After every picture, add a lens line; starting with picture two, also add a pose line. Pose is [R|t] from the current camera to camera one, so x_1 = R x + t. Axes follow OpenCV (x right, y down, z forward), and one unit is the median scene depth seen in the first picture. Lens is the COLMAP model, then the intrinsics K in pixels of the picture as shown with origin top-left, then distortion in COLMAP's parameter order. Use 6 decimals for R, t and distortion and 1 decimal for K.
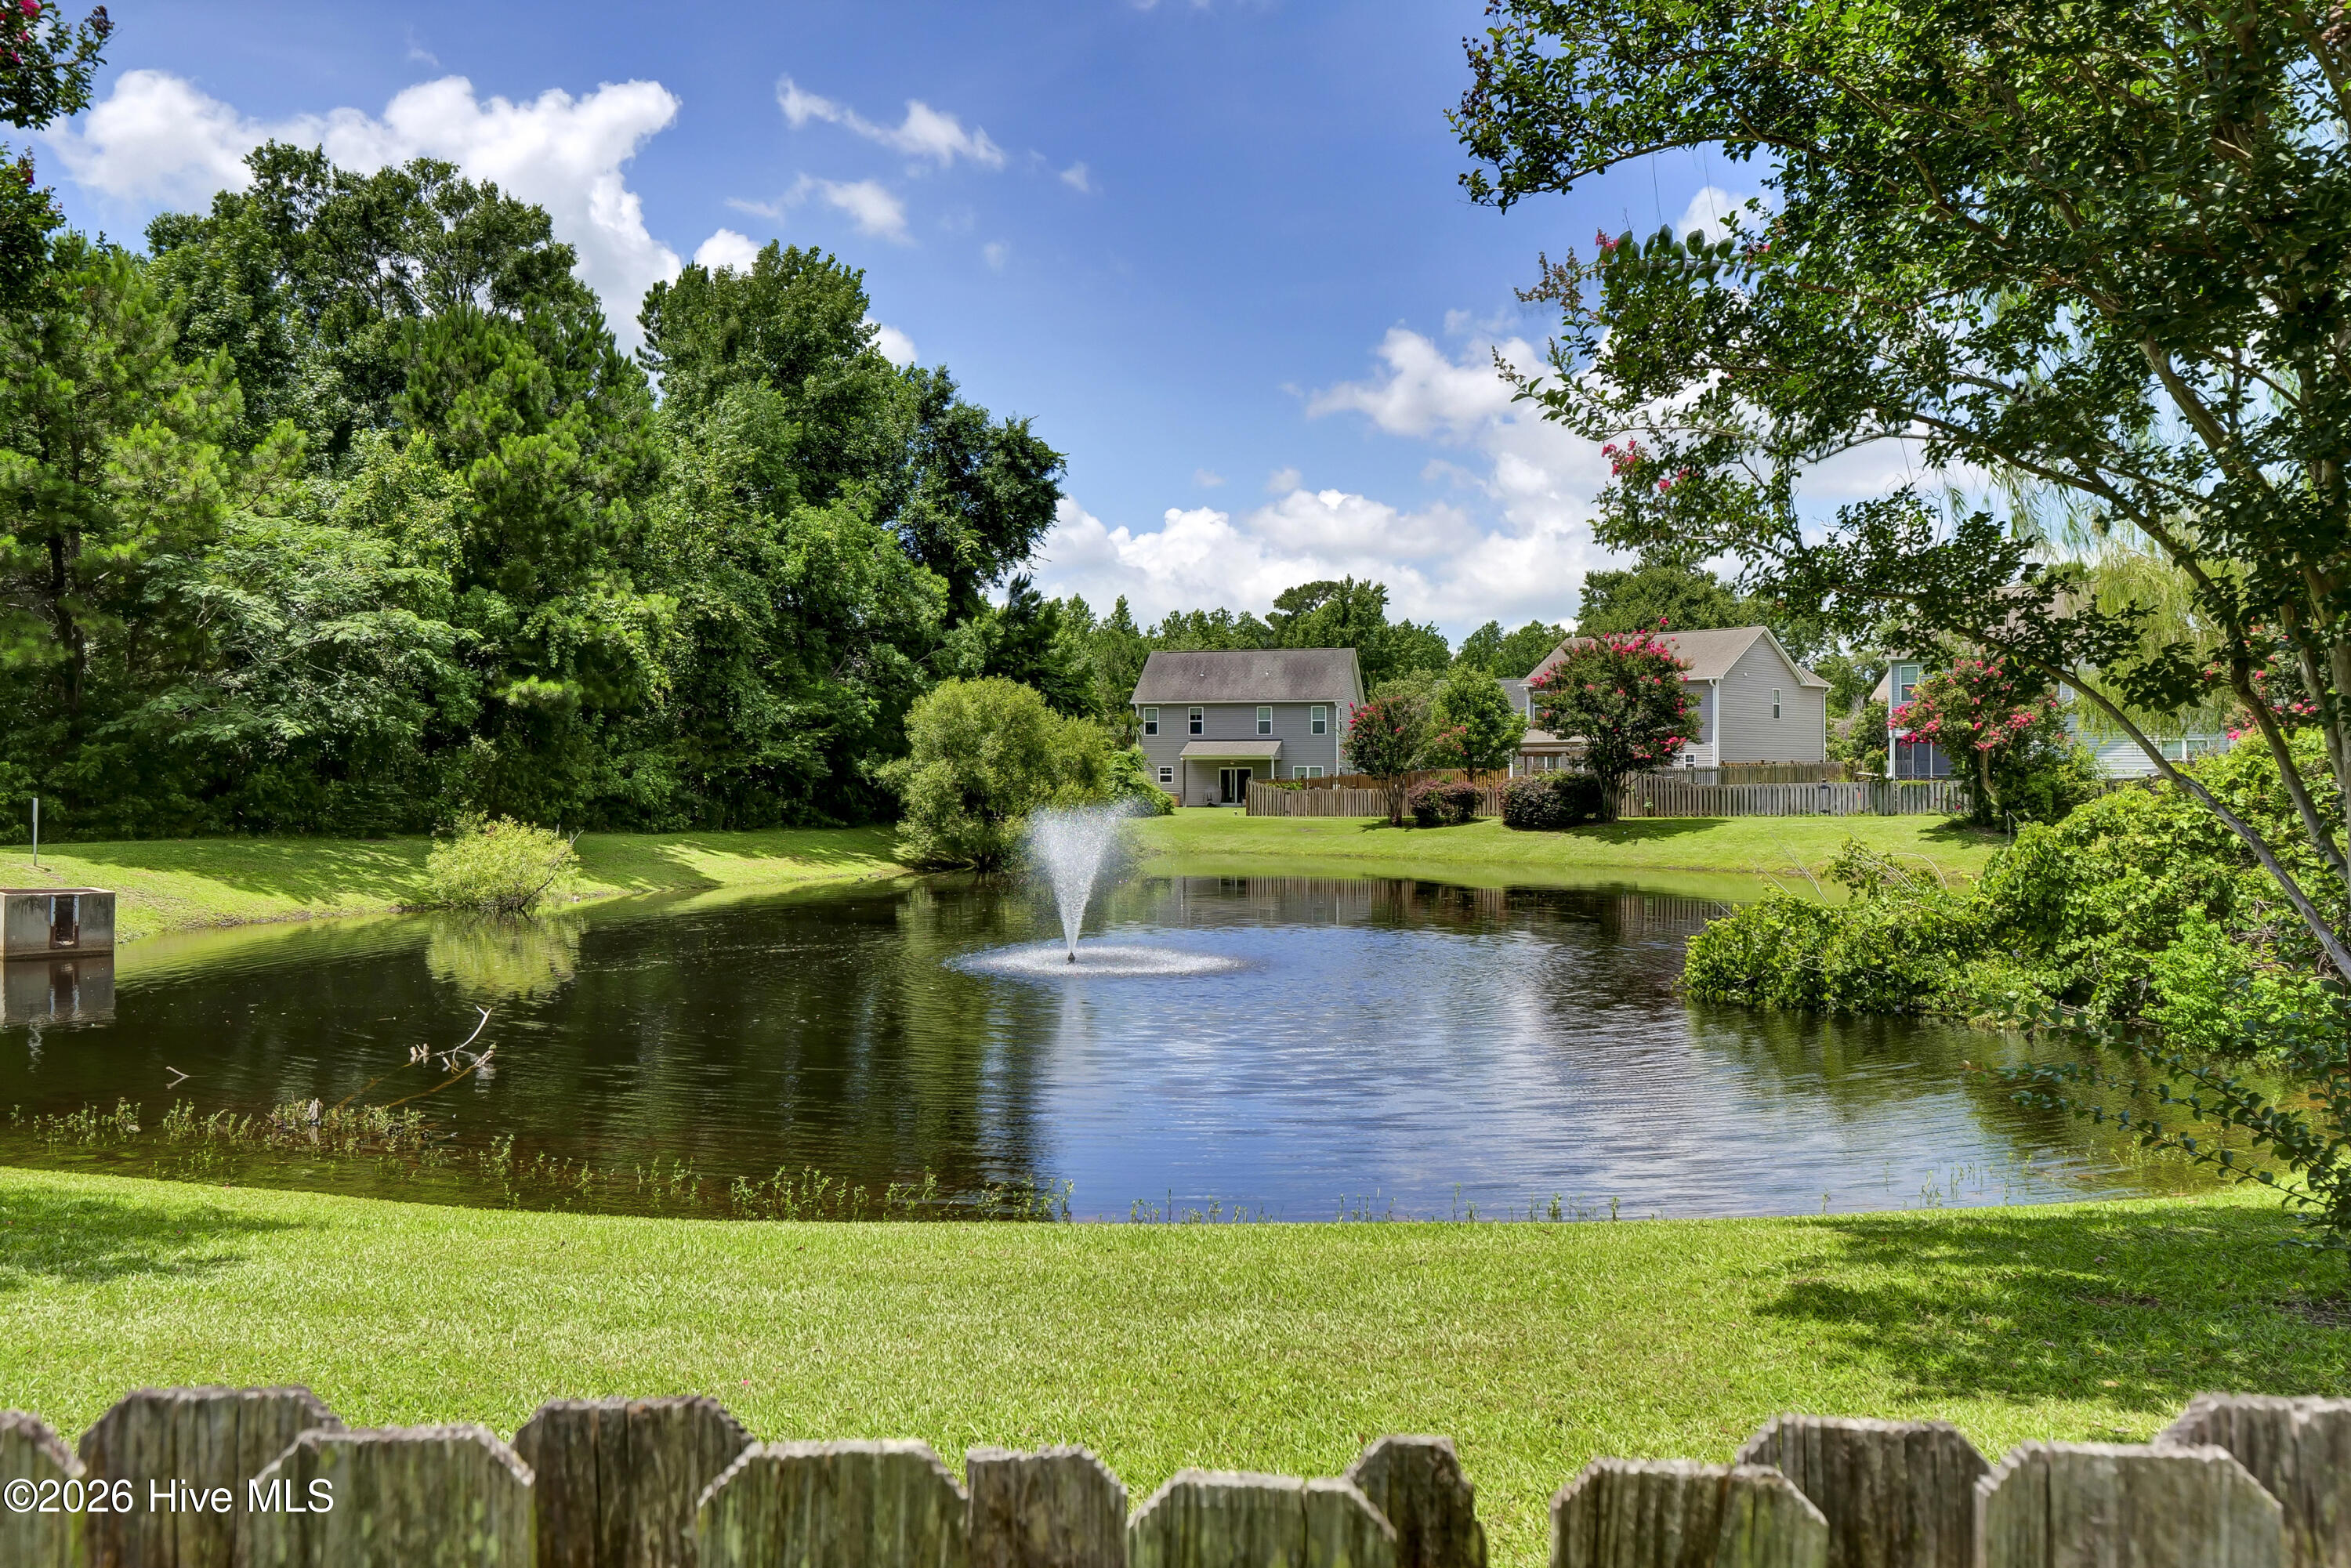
lens RADIAL K [[1856.0, 0, 1172.3], [0, 1856.0, 784.7], [0, 0, 1]] dist [-0.003505, 0.000119]
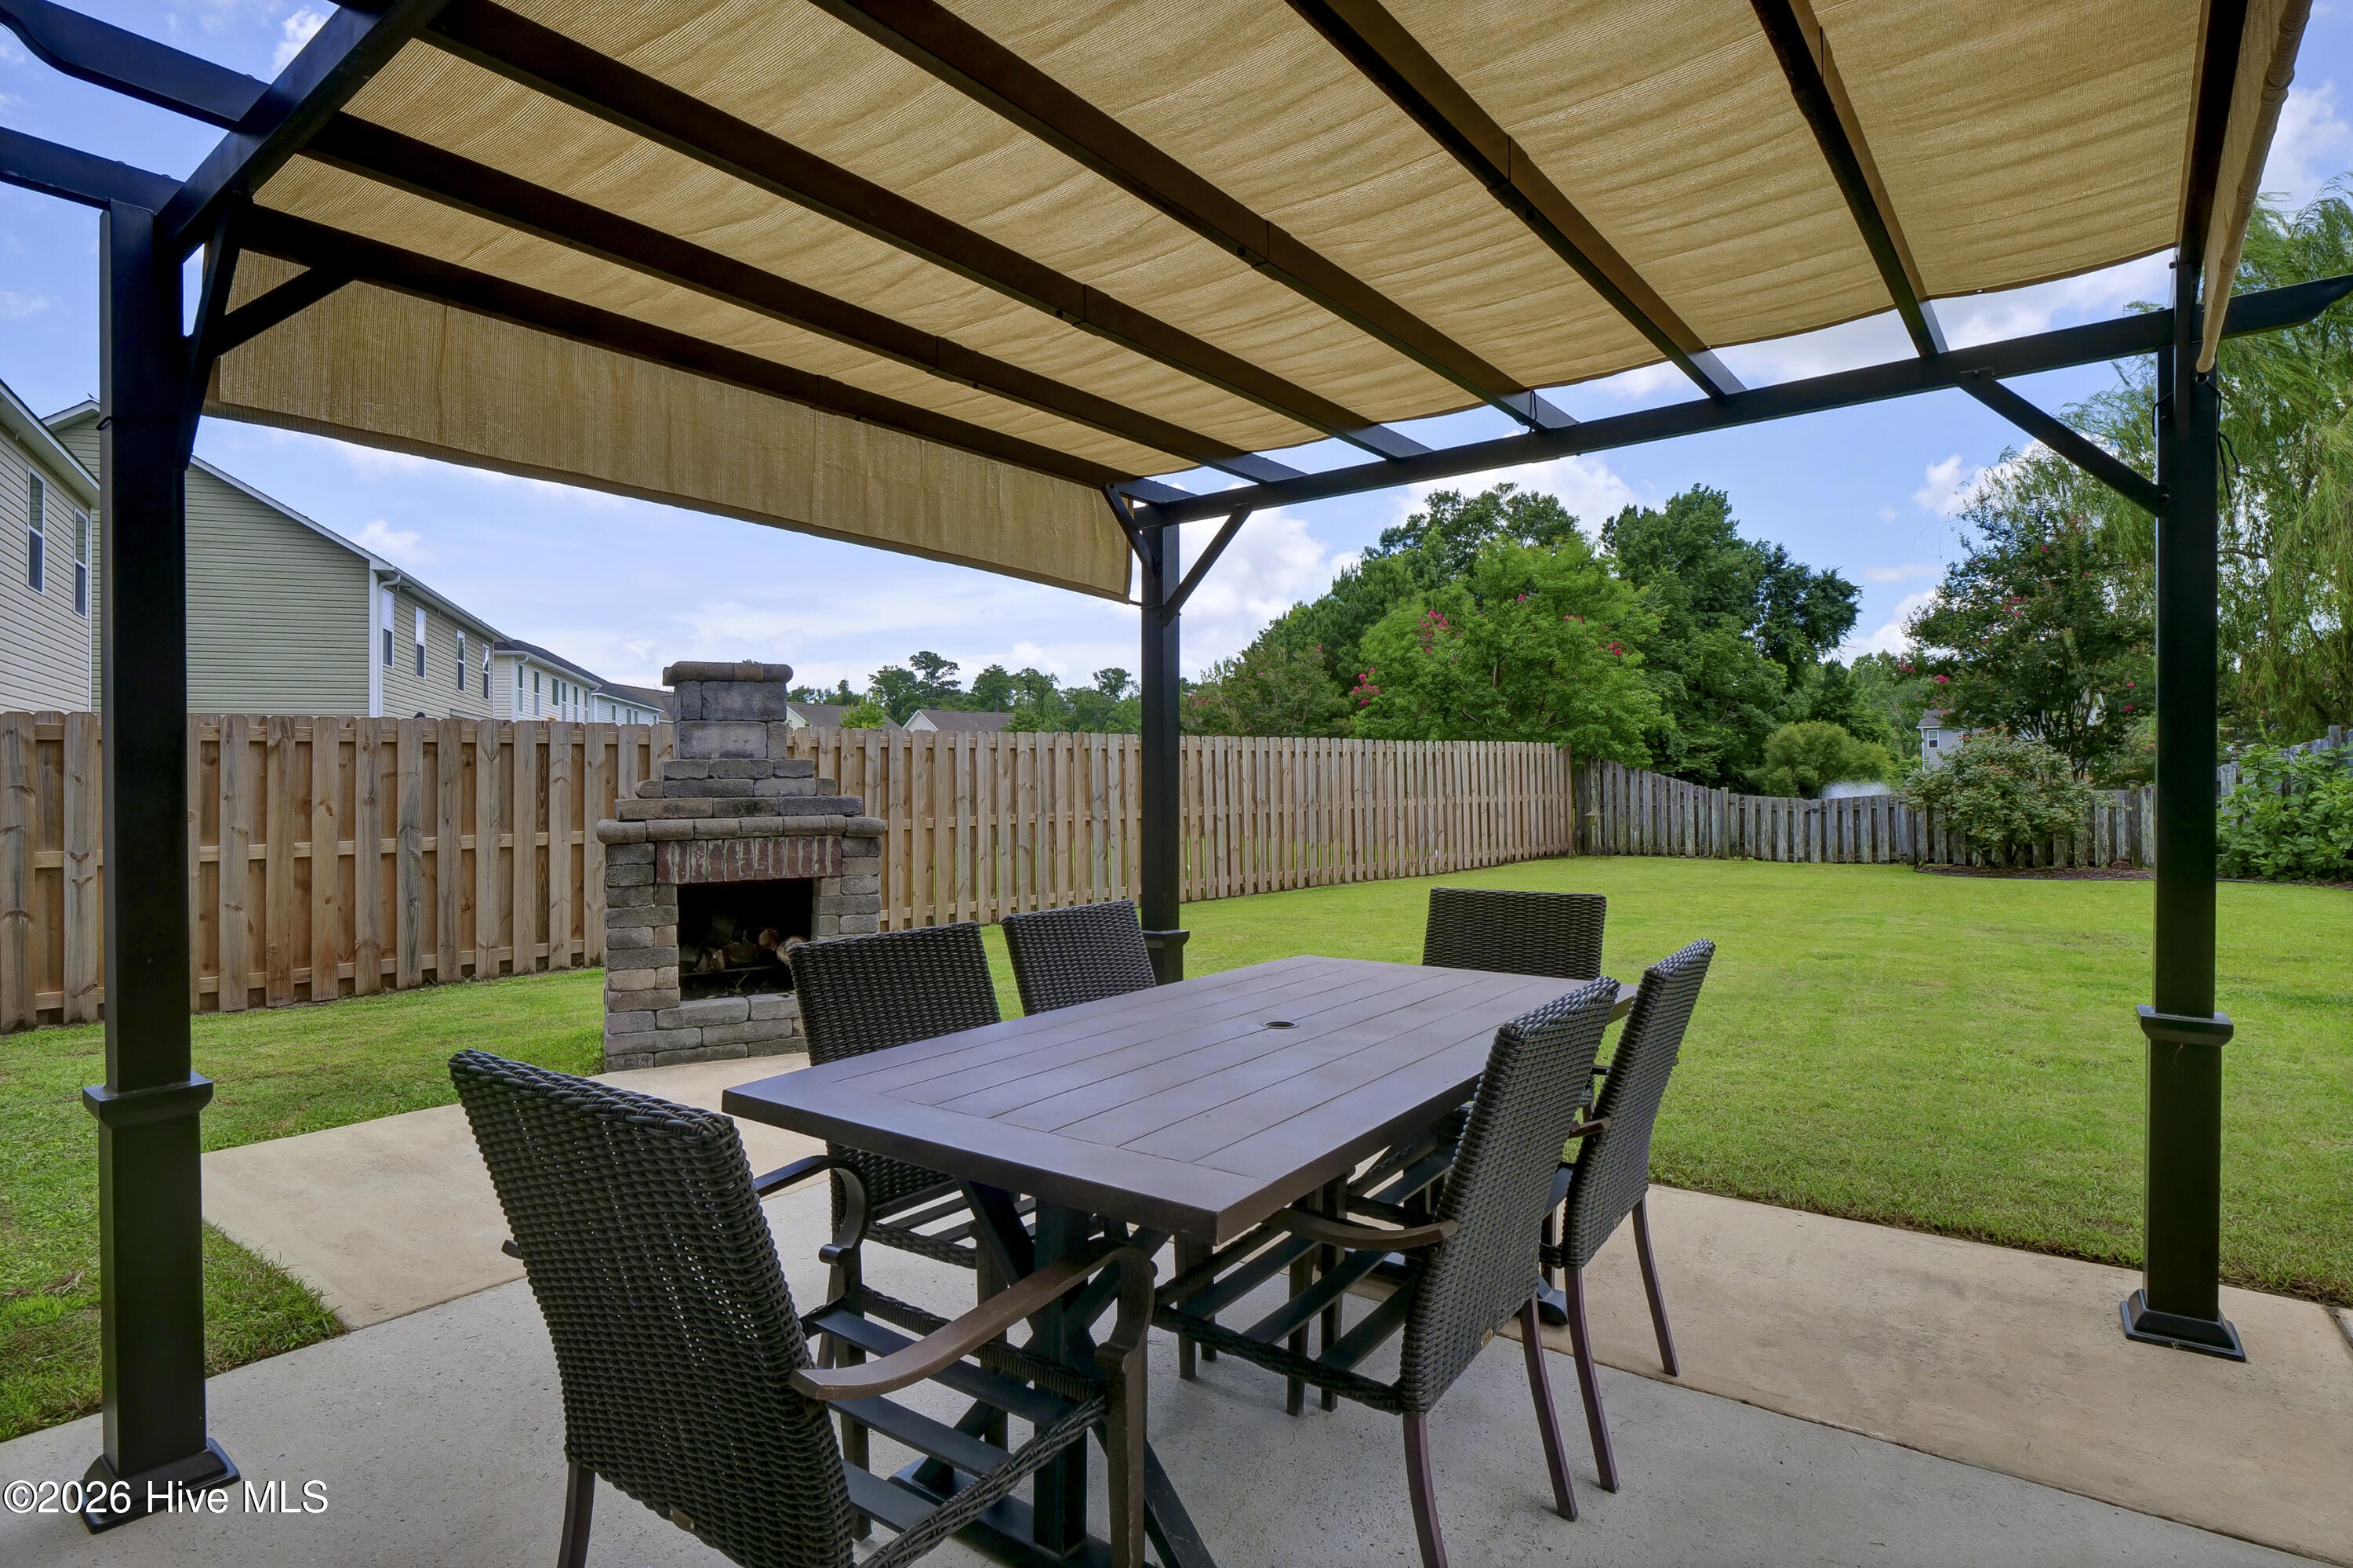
lens RADIAL K [[1210.9, 0, 1162.2], [0, 1210.9, 783.4], [0, 0, 1]] dist [-0.004131, -0.000949]
pose [[0.829250, -0.018108, -0.558585, 0.028615], [0.011077, 0.999811, -0.015966, 0.013581], [0.558769, 0.007052, 0.829294, -0.295997]]
